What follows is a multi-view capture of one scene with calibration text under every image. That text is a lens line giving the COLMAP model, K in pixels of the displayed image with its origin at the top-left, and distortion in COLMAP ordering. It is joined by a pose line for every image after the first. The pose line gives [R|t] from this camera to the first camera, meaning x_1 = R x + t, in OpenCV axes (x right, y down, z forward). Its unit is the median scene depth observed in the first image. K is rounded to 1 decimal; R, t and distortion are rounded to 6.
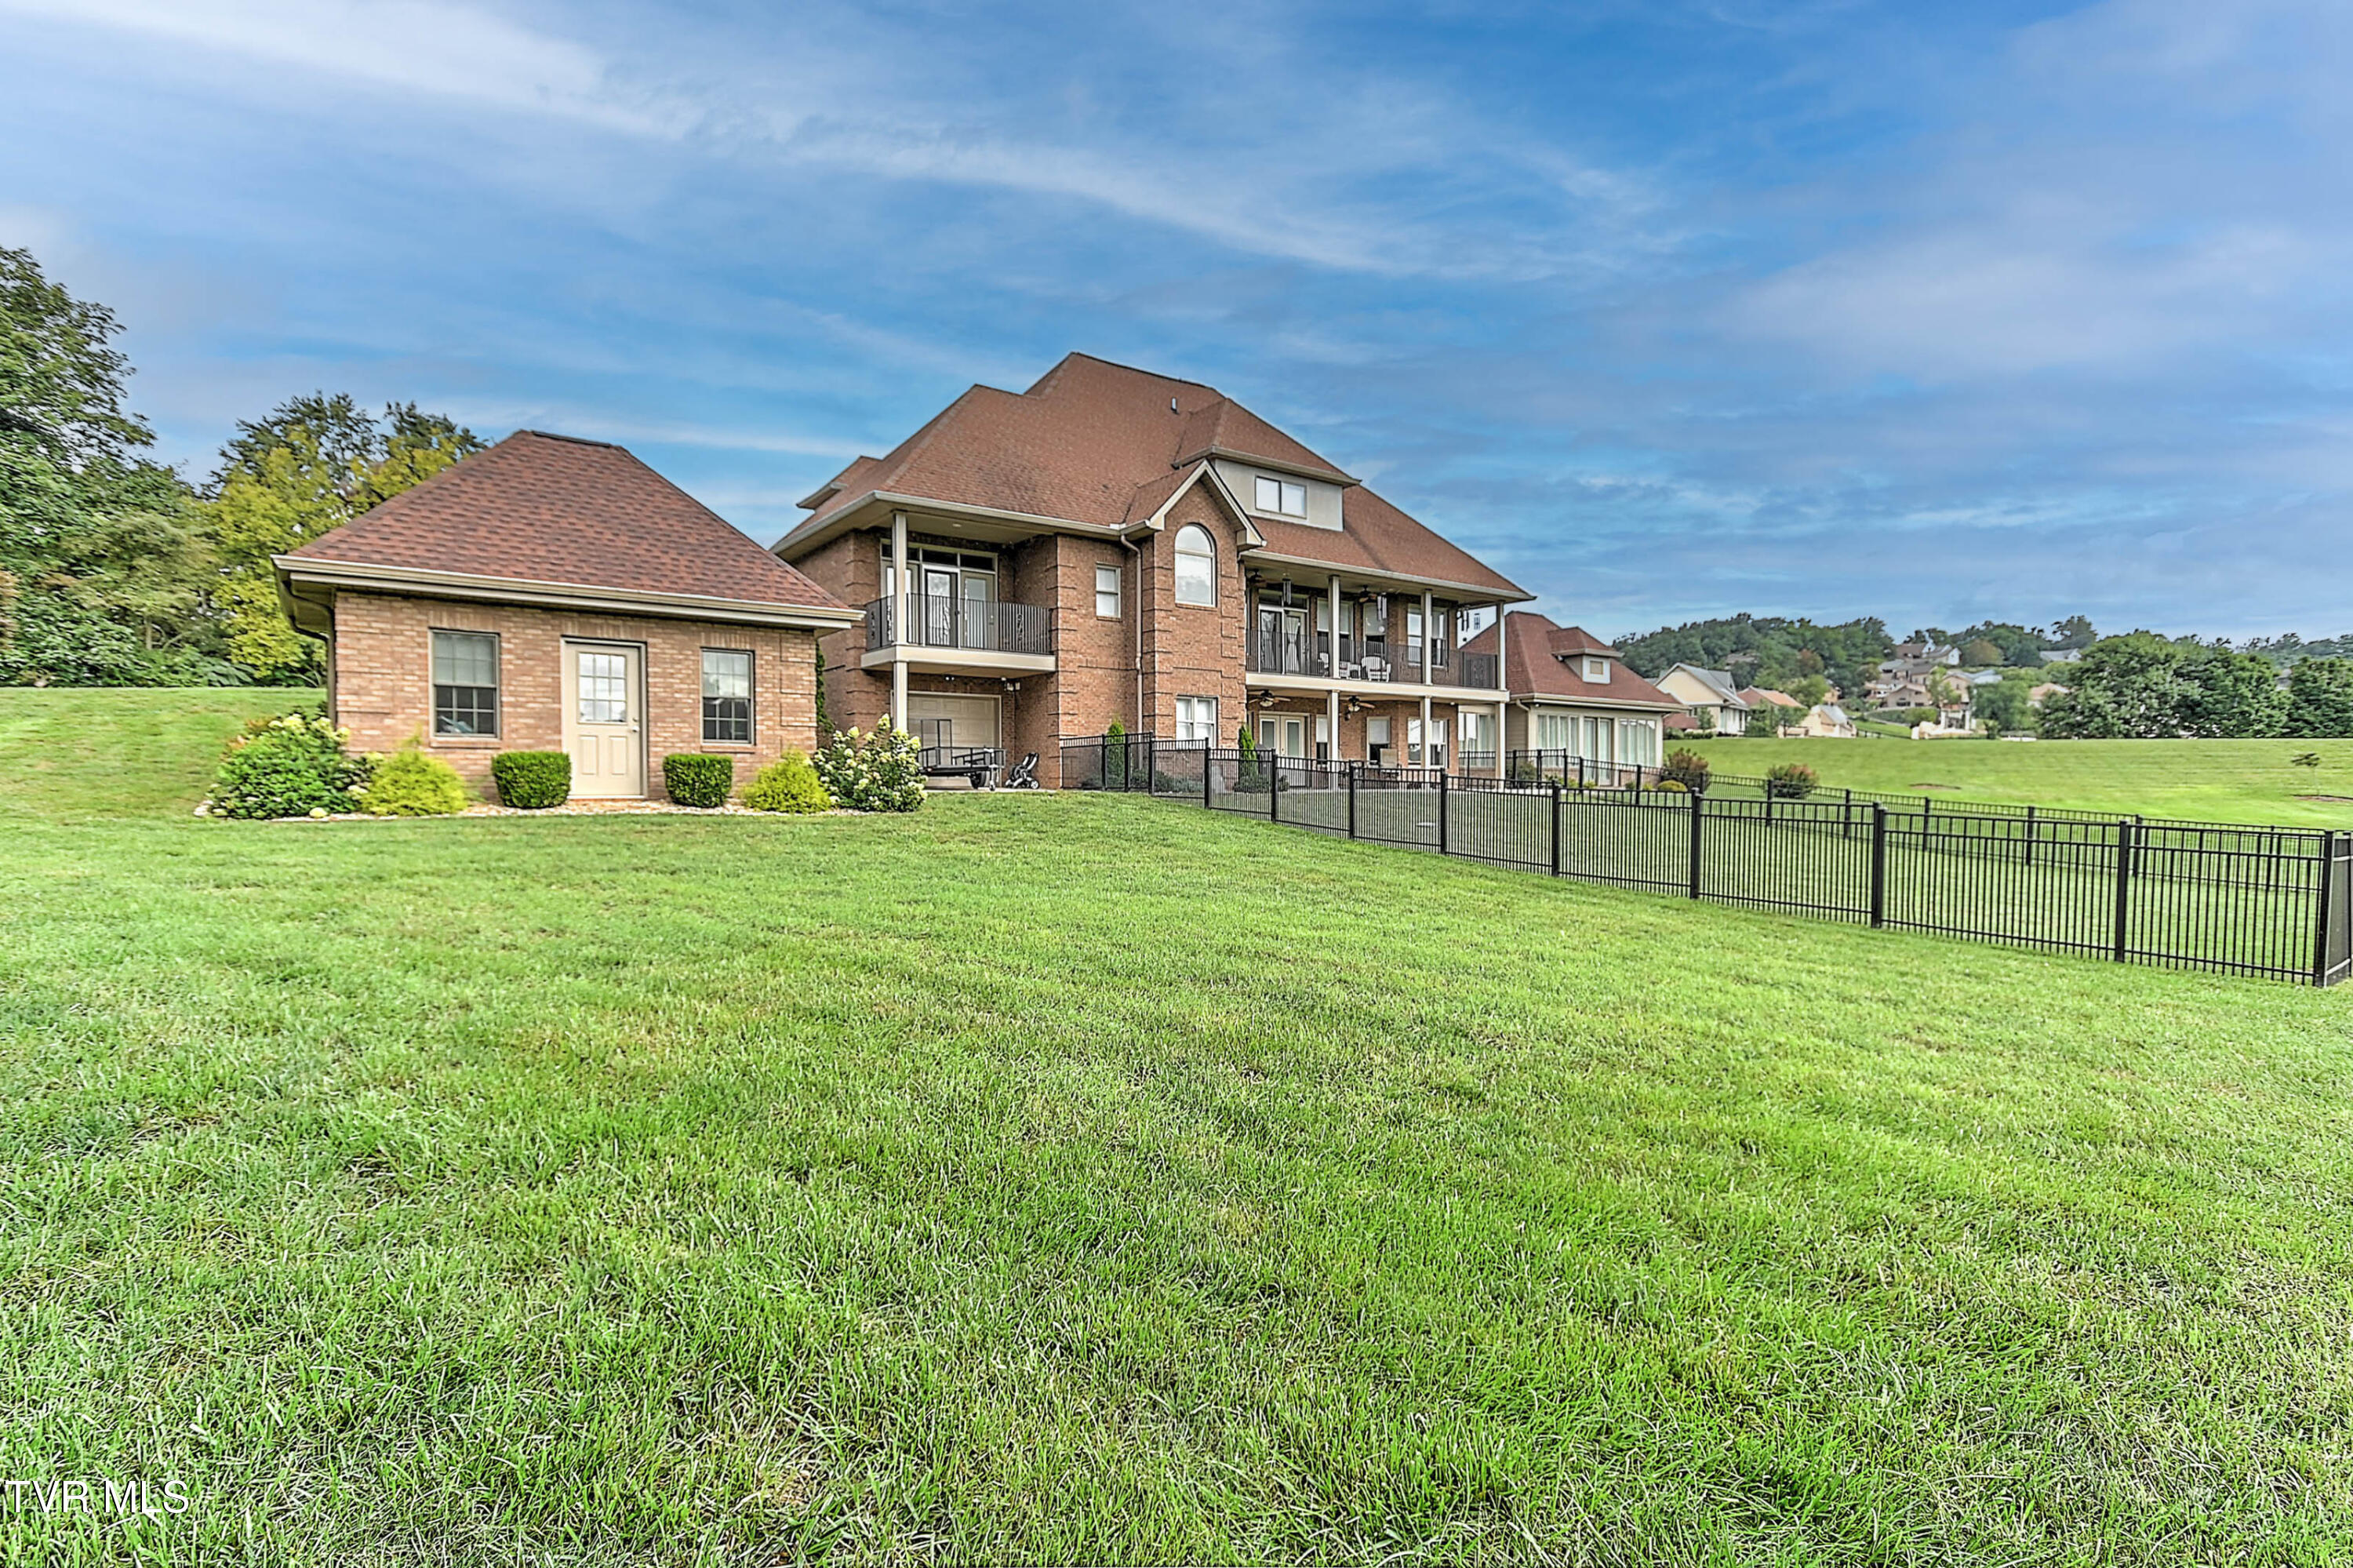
lens RADIAL K [[1196.5, 0, 1176.5], [0, 1196.5, 784.0], [0, 0, 1]] dist [0.016741, -0.000259]
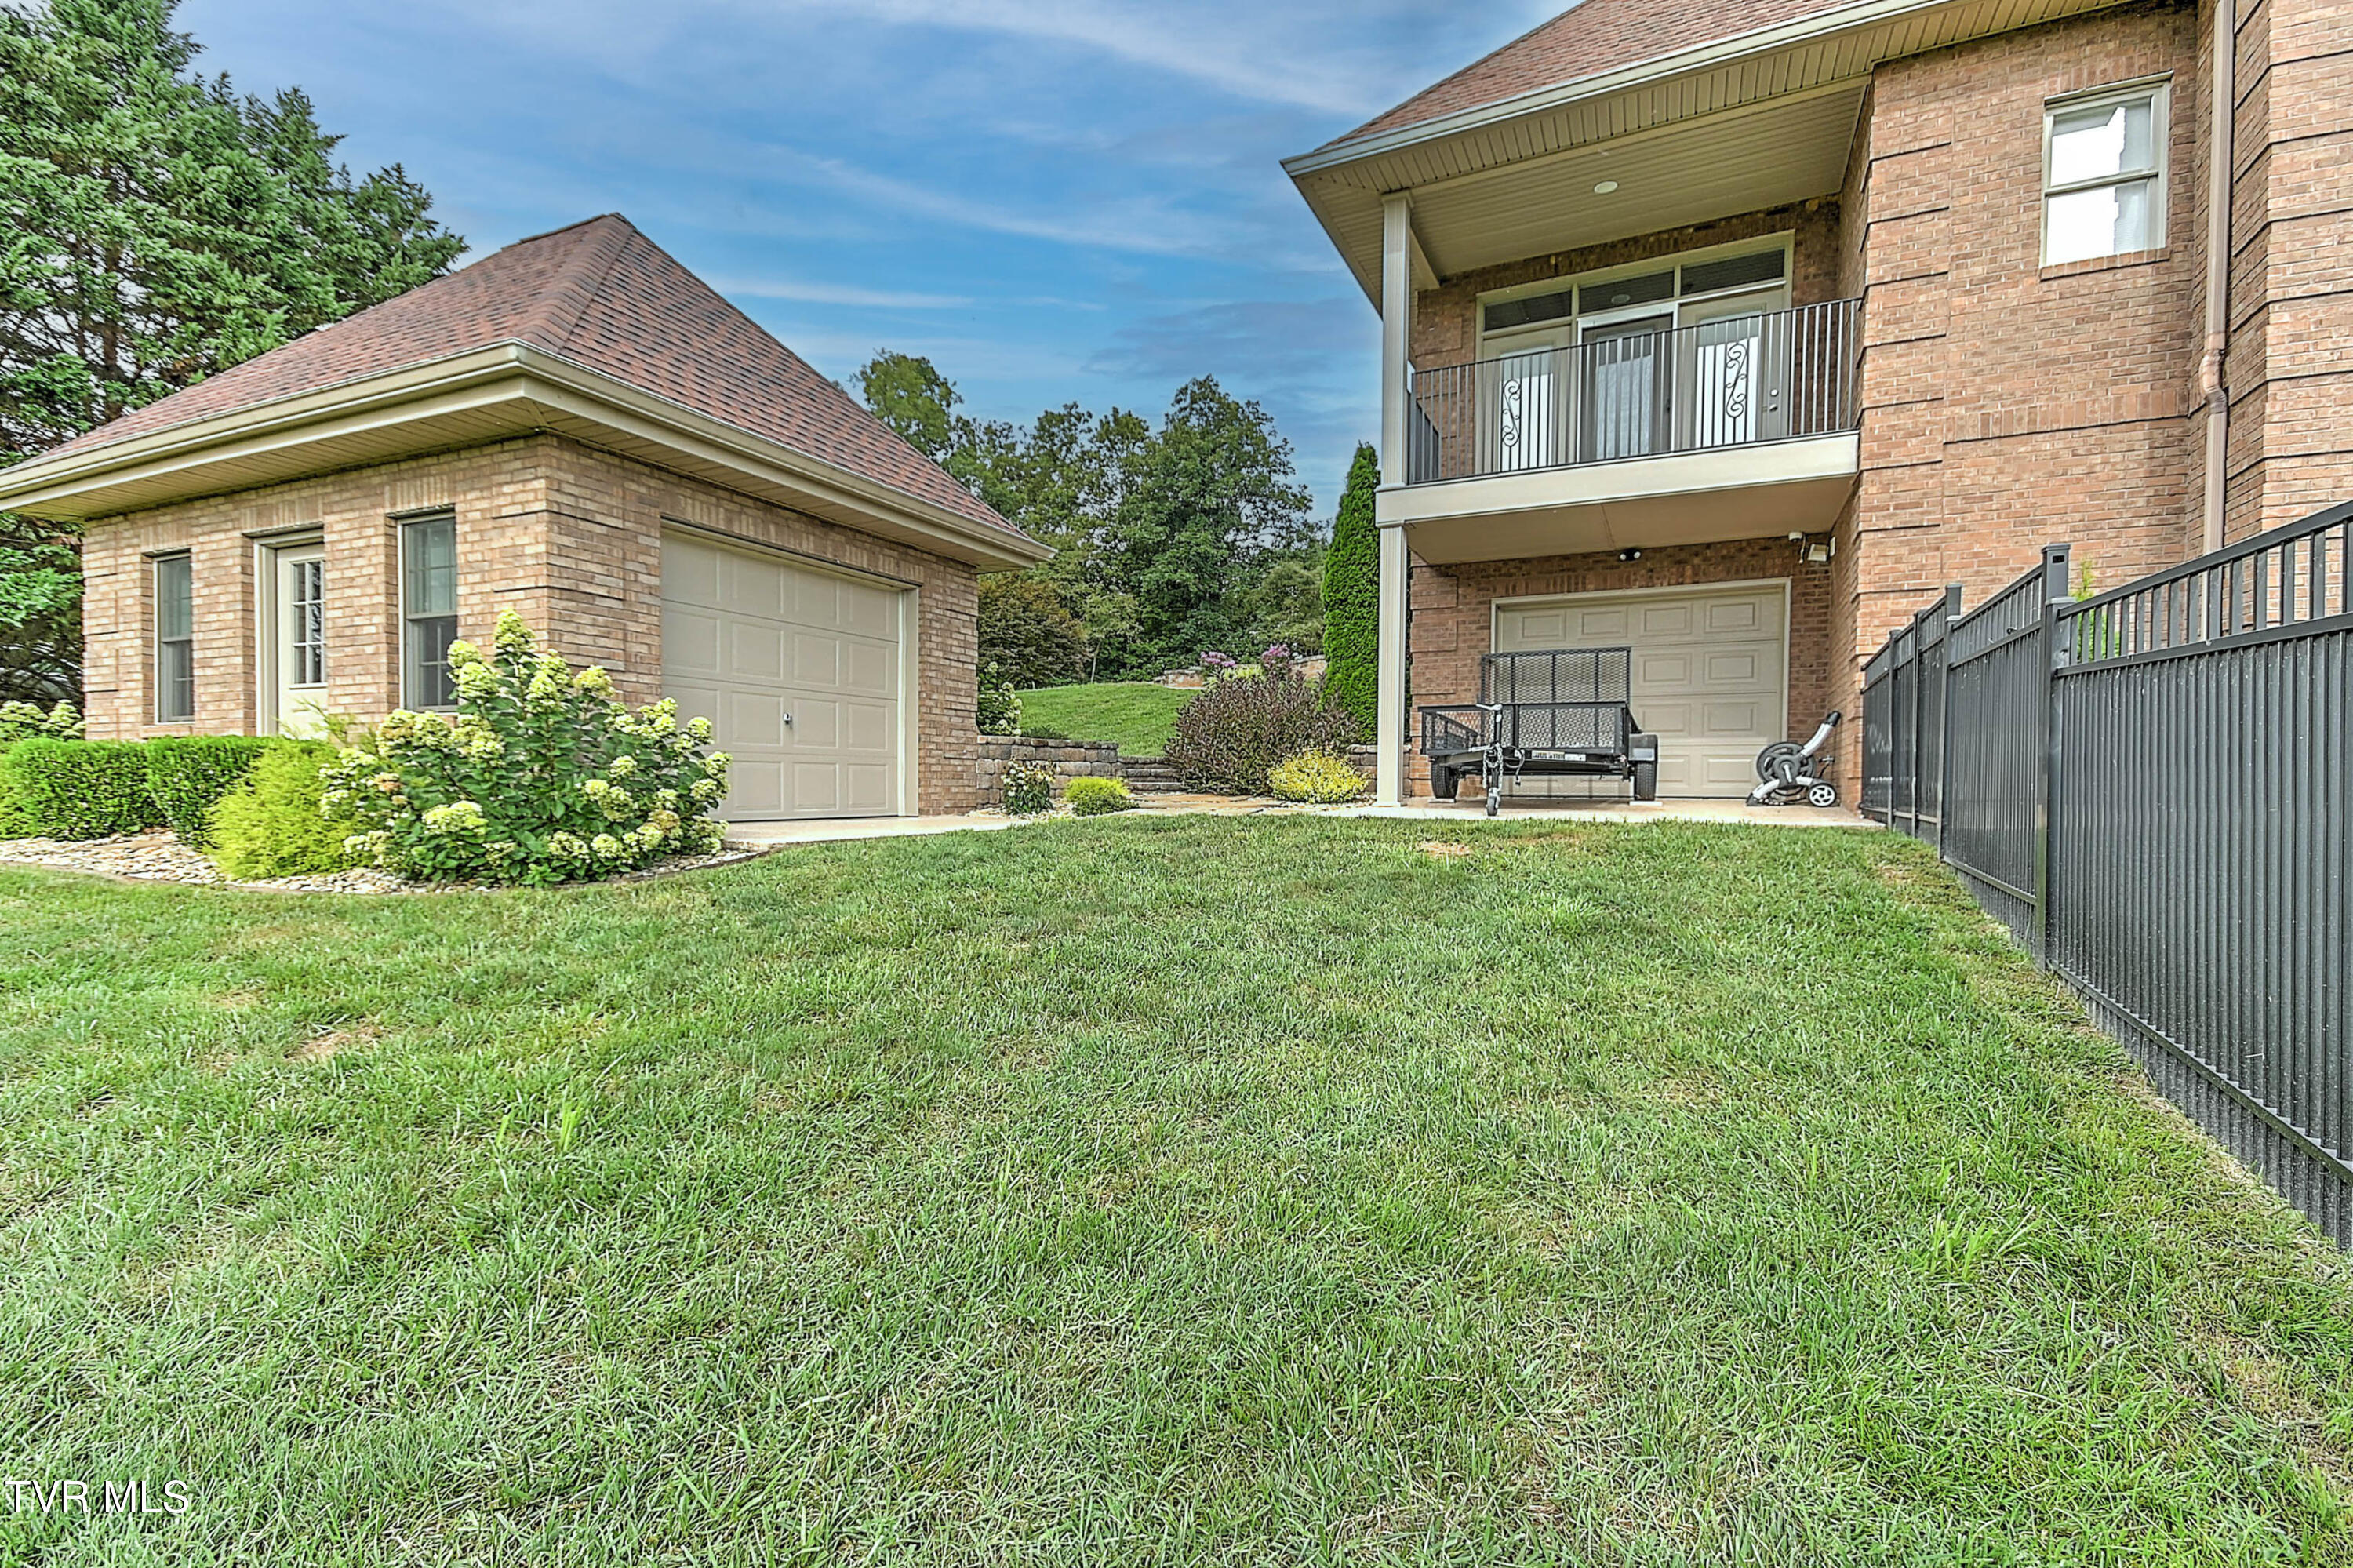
lens RADIAL K [[1050.8, 0, 1170.7], [0, 1050.8, 783.2], [0, 0, 1]] dist [0.036381, 0.000254]
pose [[0.466296, 0.005768, -0.884610, 0.077161], [-0.000243, 0.999980, 0.006392, -0.005230], [0.884629, -0.002765, 0.466288, 0.622096]]
